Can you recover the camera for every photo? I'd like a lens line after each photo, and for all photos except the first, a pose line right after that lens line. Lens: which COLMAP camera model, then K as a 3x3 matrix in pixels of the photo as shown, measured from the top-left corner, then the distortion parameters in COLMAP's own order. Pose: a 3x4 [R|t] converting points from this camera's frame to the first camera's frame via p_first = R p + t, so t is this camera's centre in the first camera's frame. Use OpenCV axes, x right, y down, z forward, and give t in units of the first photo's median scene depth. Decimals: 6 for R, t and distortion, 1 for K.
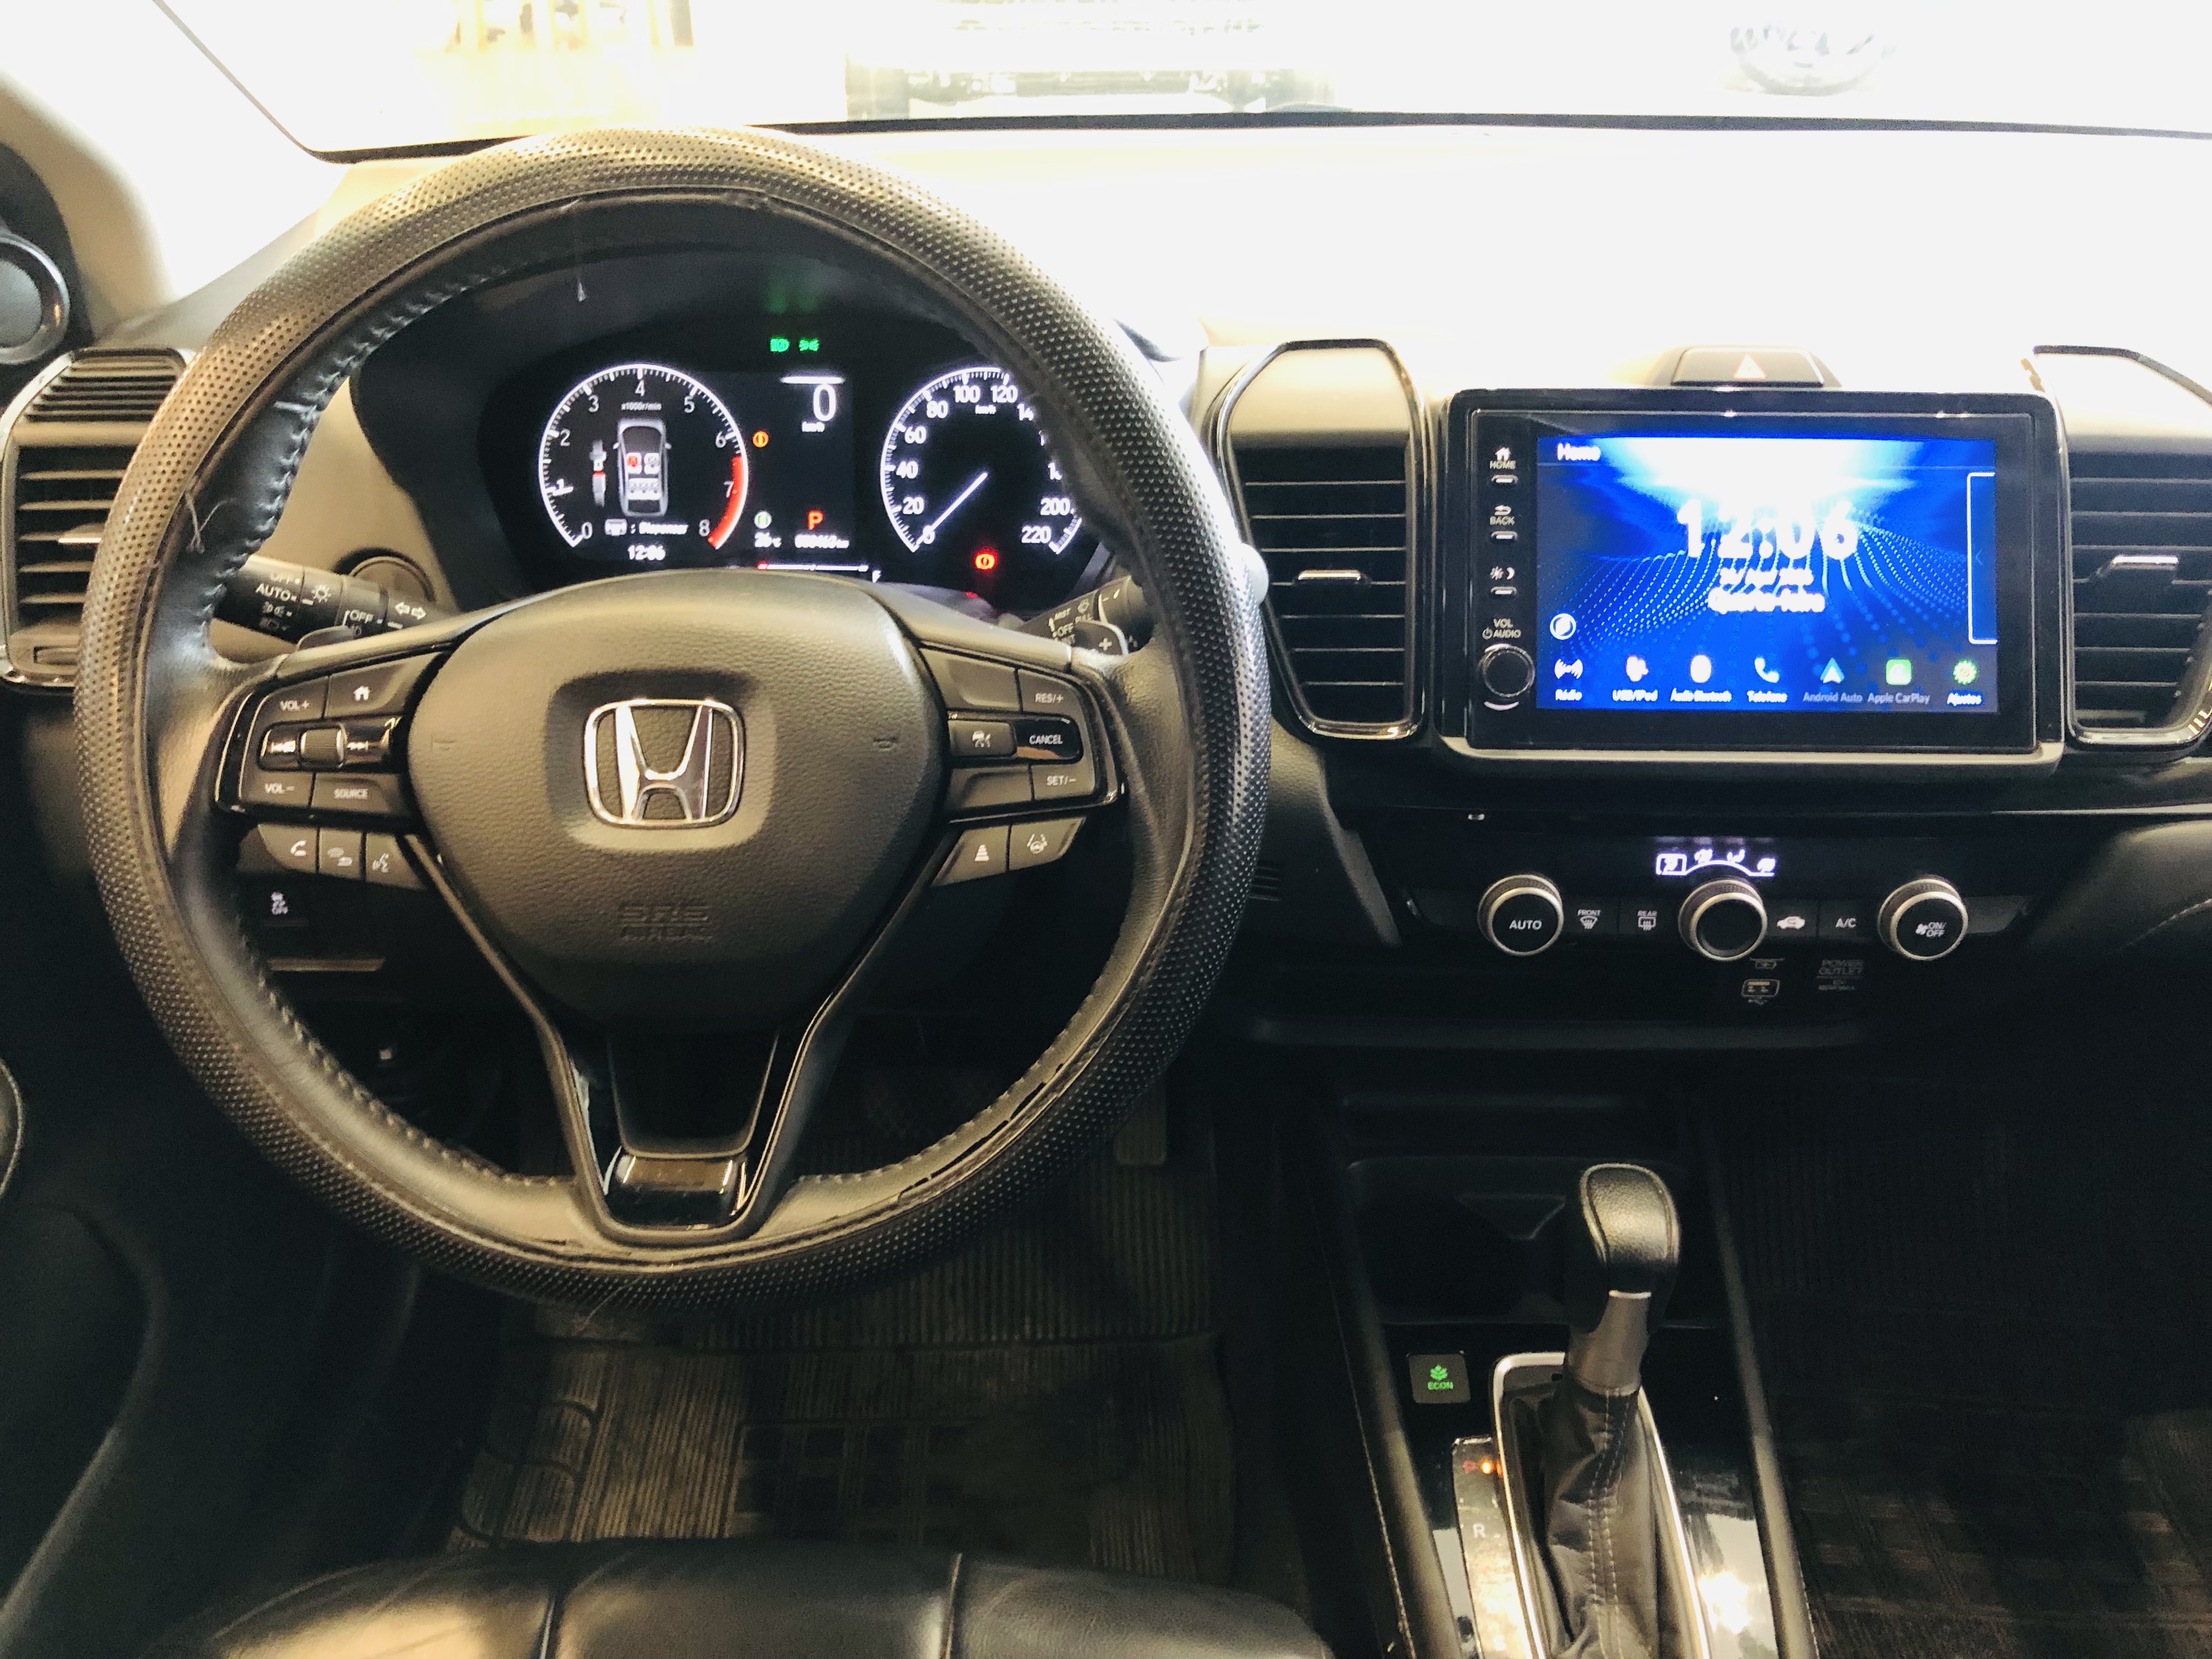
lens RADIAL K [[1779.7, 0, 1106.0], [0, 1779.7, 829.5], [0, 0, 1]] dist [0.098256, -0.226024]
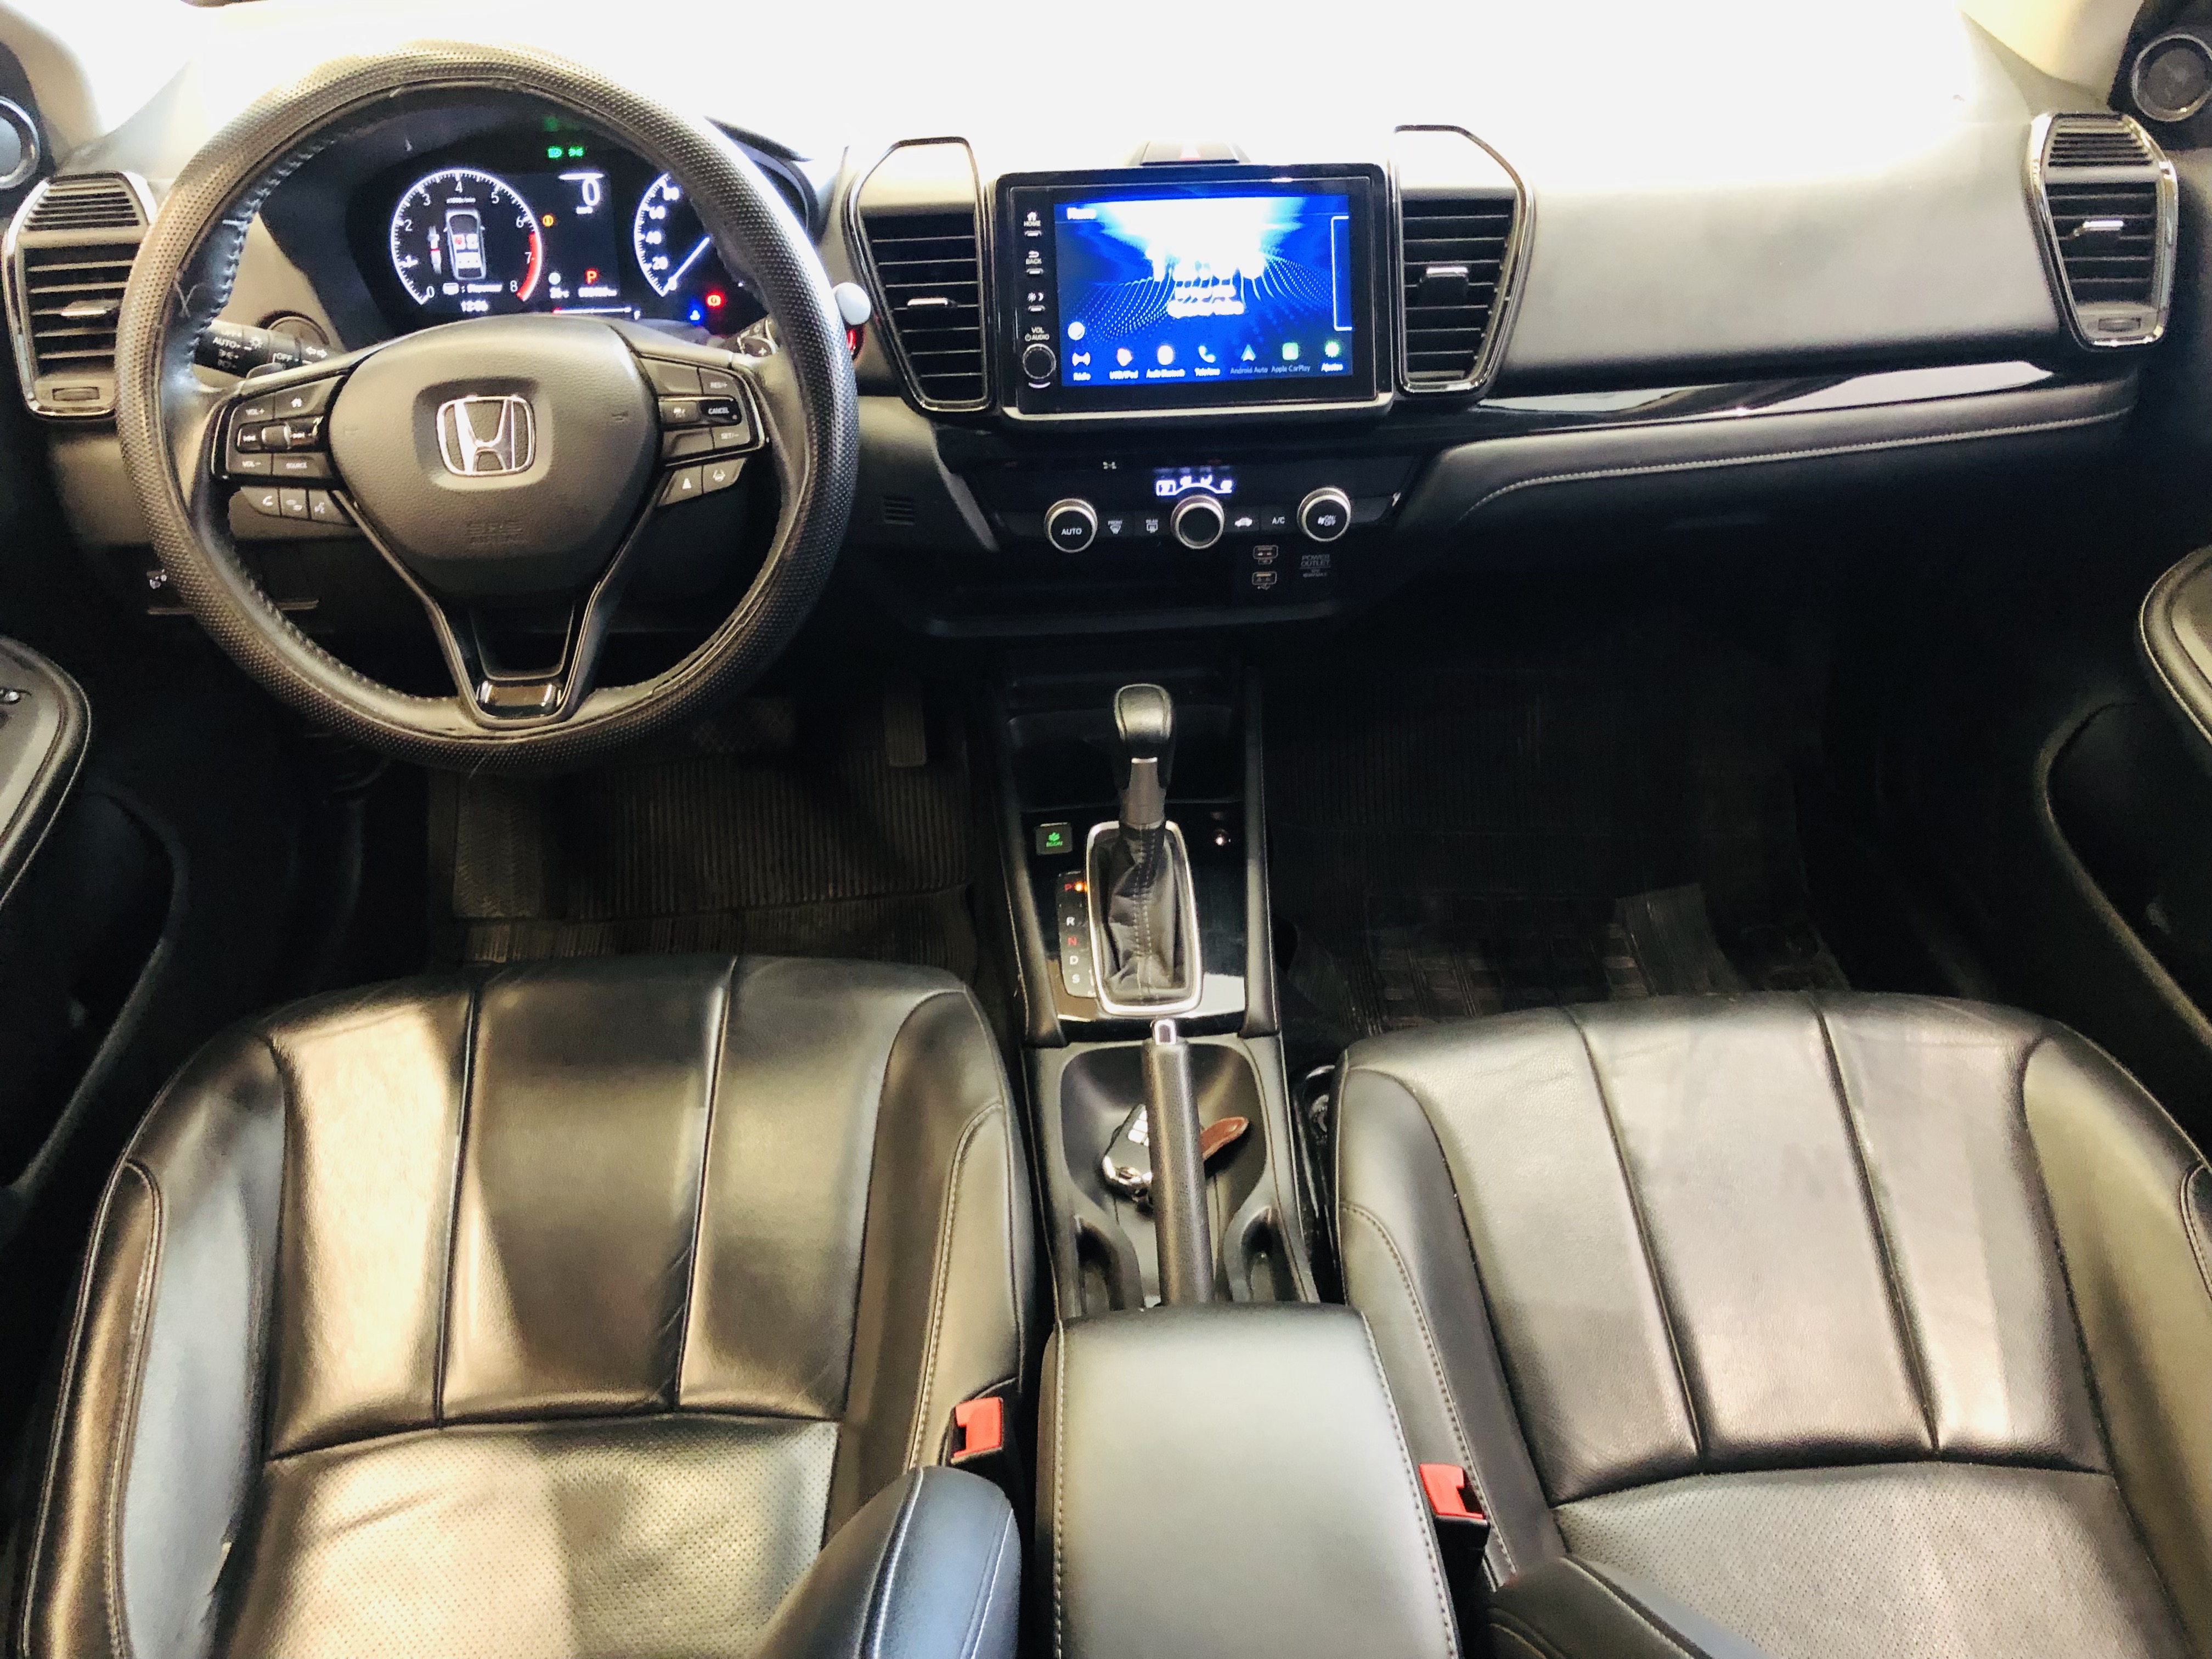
lens RADIAL K [[1807.6, 0, 1115.8], [0, 1807.6, 796.9], [0, 0, 1]] dist [0.006780, -0.008279]
pose [[0.997121, -0.056160, 0.050955, 0.174755], [0.049397, 0.990870, 0.125449, 0.085774], [-0.057535, -0.122571, 0.990791, -0.558940]]
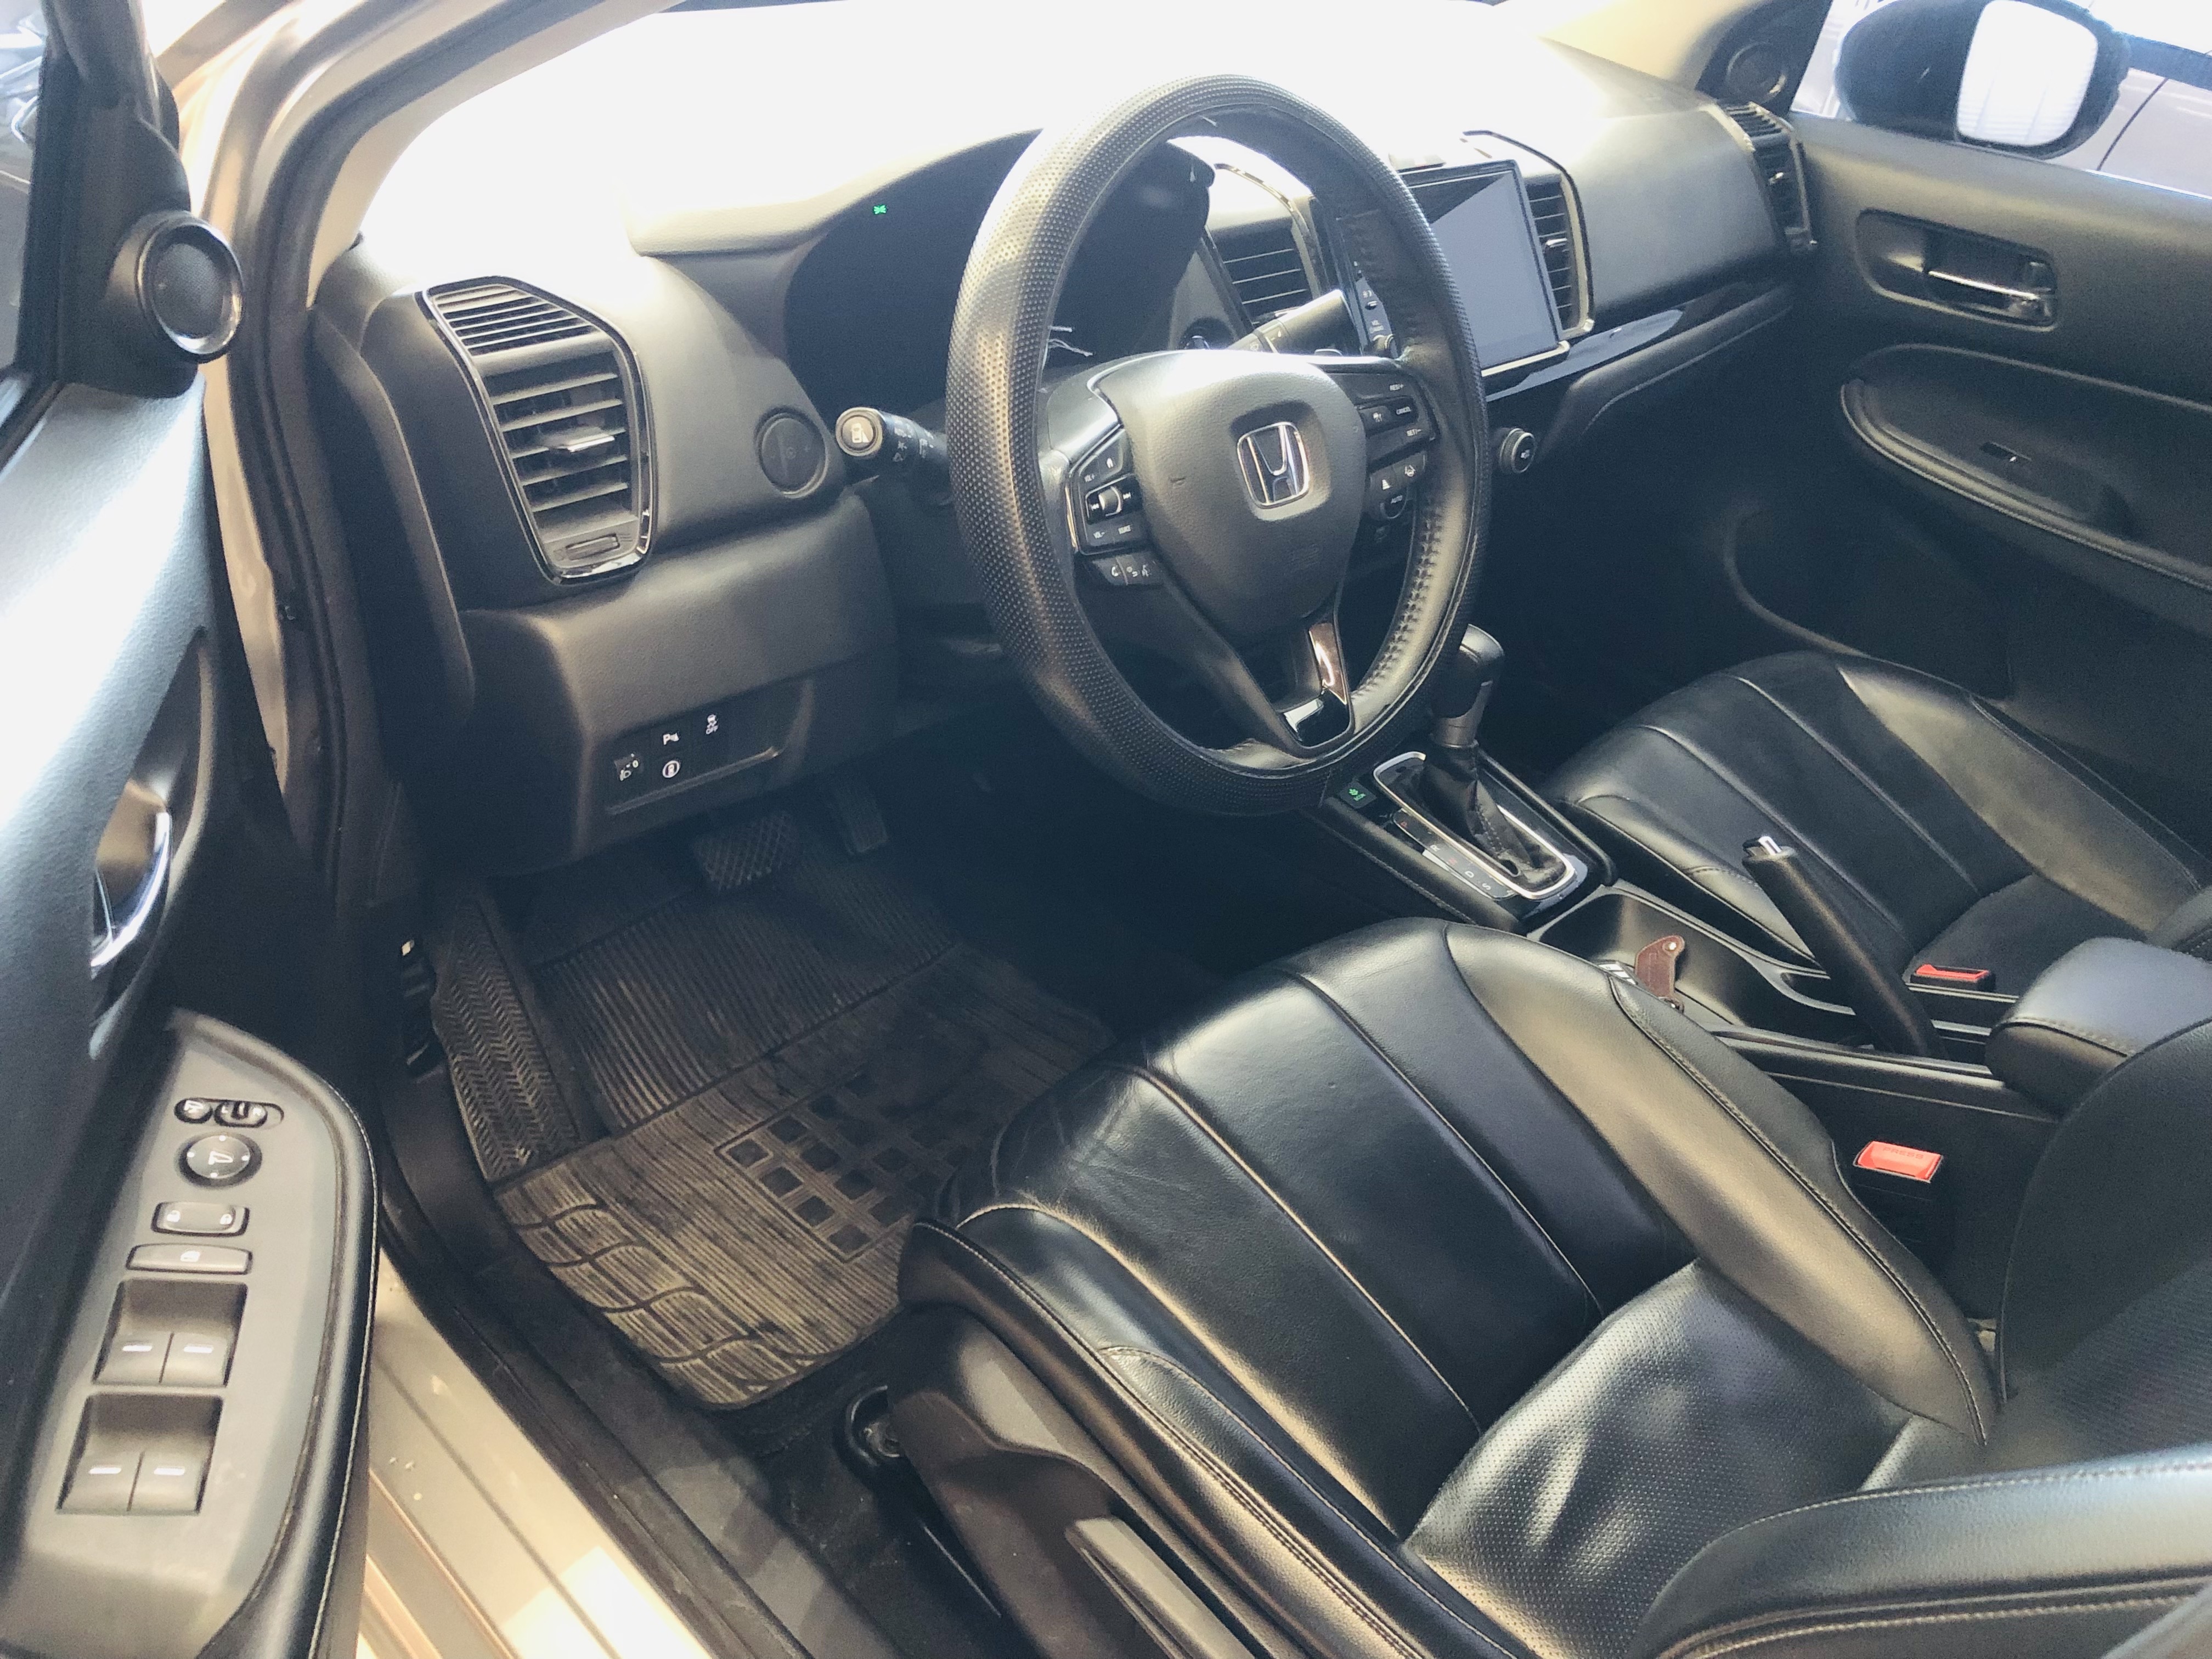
lens RADIAL K [[1807.8, 0, 1106.0], [0, 1807.8, 829.5], [0, 0, 1]] dist [0.000827, 0.005743]
pose [[0.689969, -0.331895, 0.643263, -1.164068], [0.256273, 0.943130, 0.211732, -0.086908], [-0.676954, 0.018763, 0.735786, -0.081895]]
